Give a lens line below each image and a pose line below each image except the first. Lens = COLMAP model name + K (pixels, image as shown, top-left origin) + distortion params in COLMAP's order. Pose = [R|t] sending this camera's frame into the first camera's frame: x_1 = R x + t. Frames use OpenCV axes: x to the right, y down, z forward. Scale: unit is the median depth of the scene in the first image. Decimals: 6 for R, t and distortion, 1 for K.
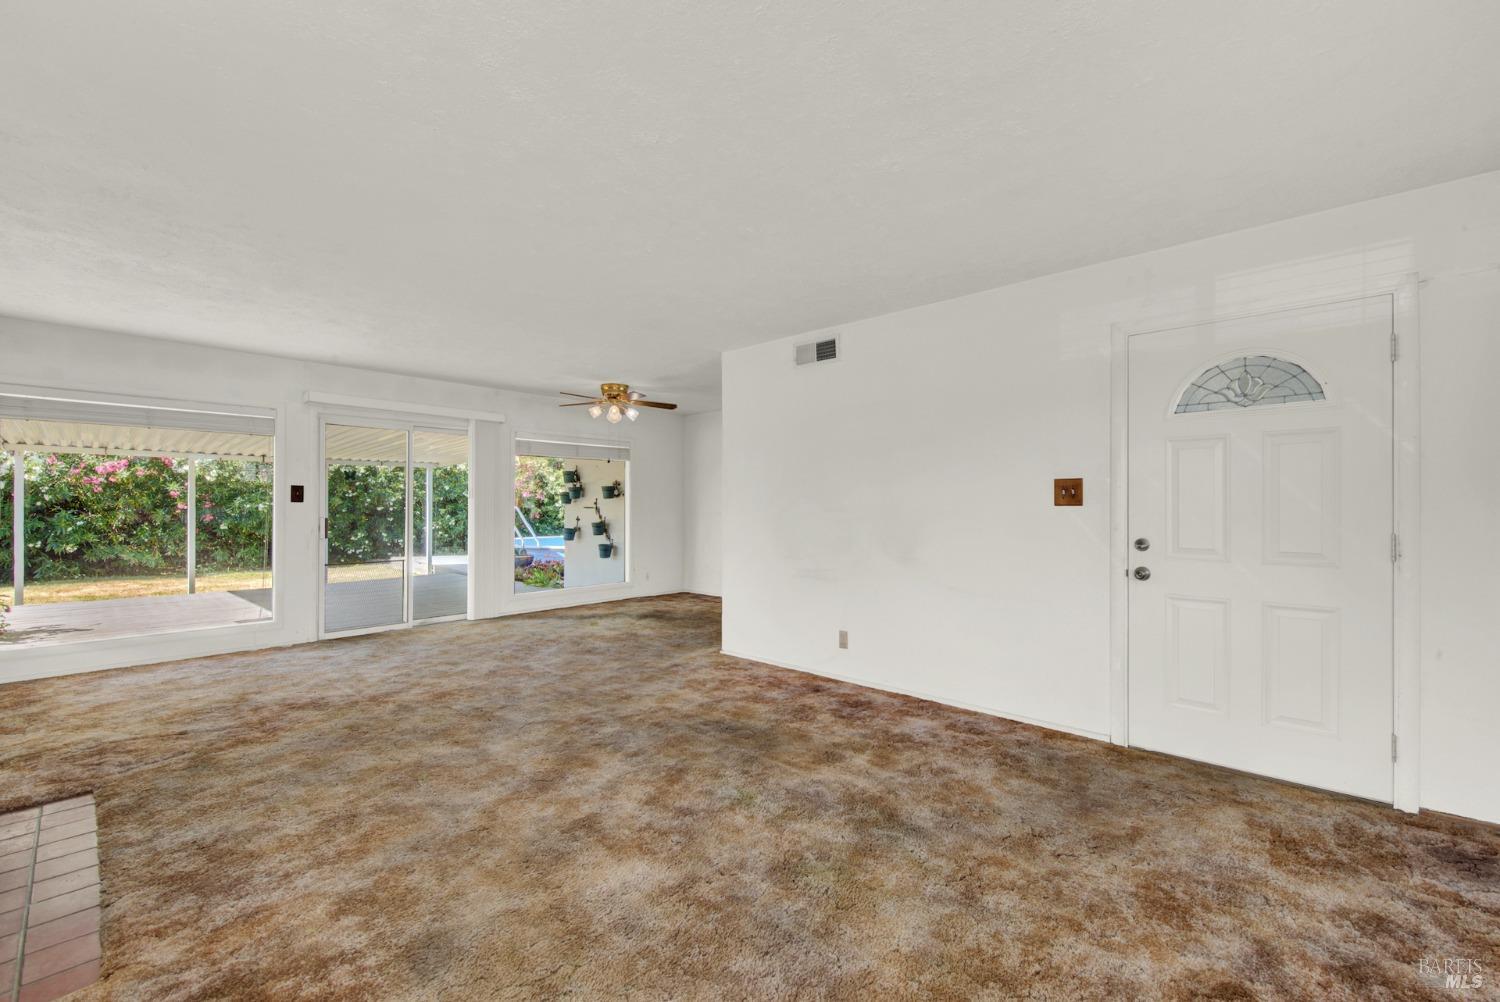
lens RADIAL K [[601.8, 0, 752.4], [0, 601.8, 499.8], [0, 0, 1]] dist [0.000914, -0.000390]
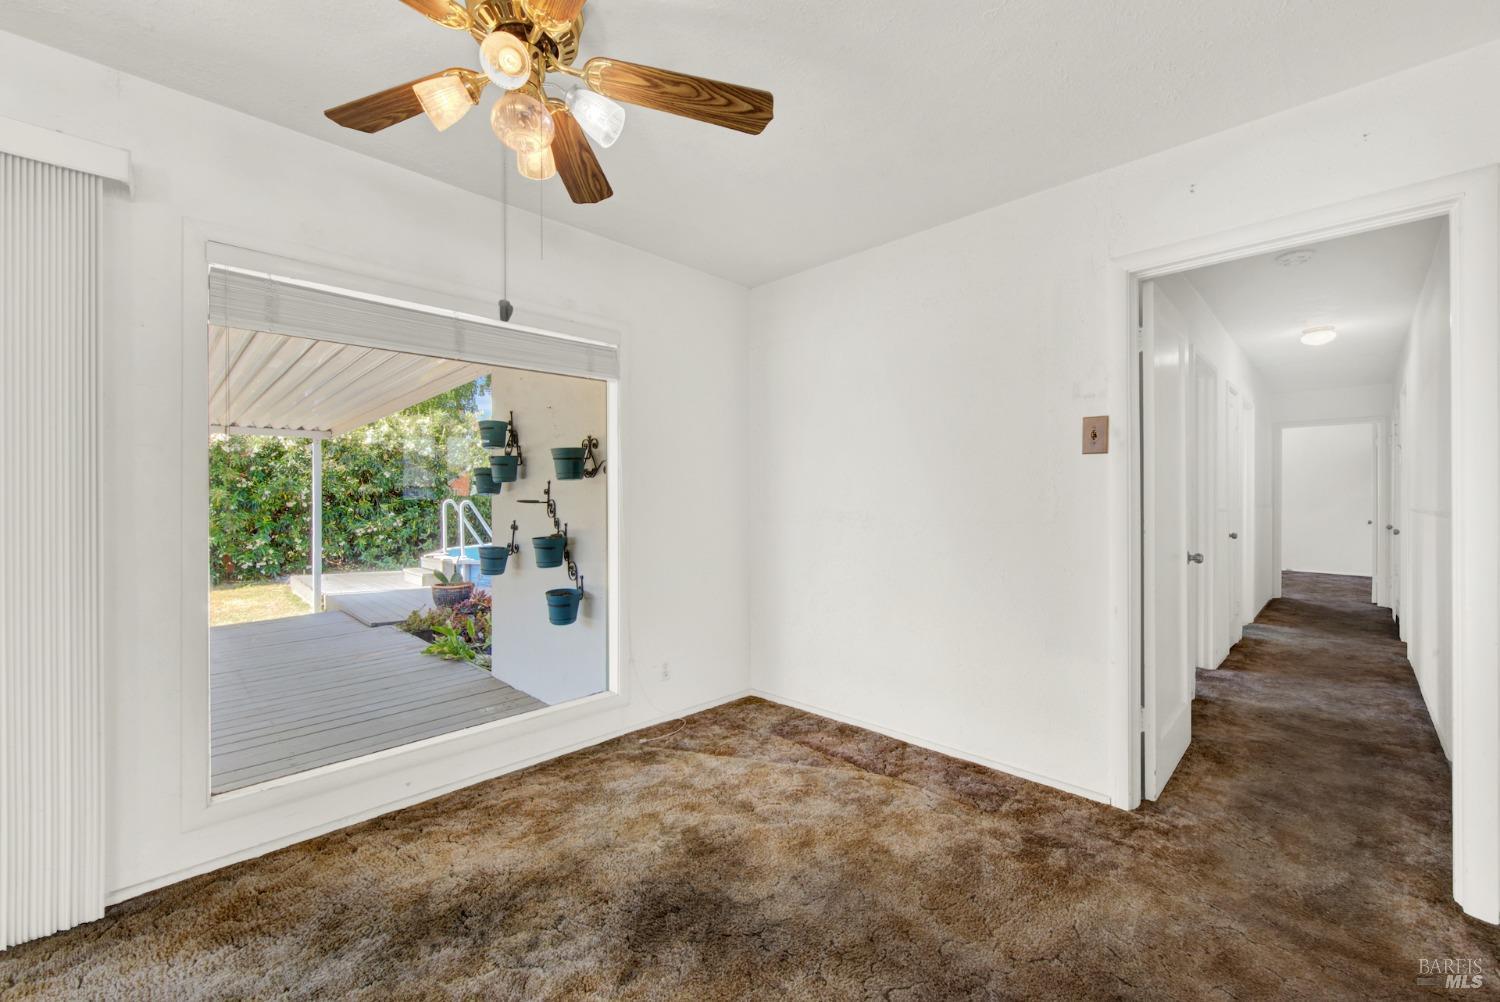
lens RADIAL K [[601.8, 0, 752.4], [0, 601.8, 499.8], [0, 0, 1]] dist [0.000914, -0.000390]
pose [[0.999440, -0.004012, -0.033225, -0.099638], [0.004377, 0.999930, 0.010948, 0.007823], [0.033179, -0.011087, 0.999388, 0.587444]]
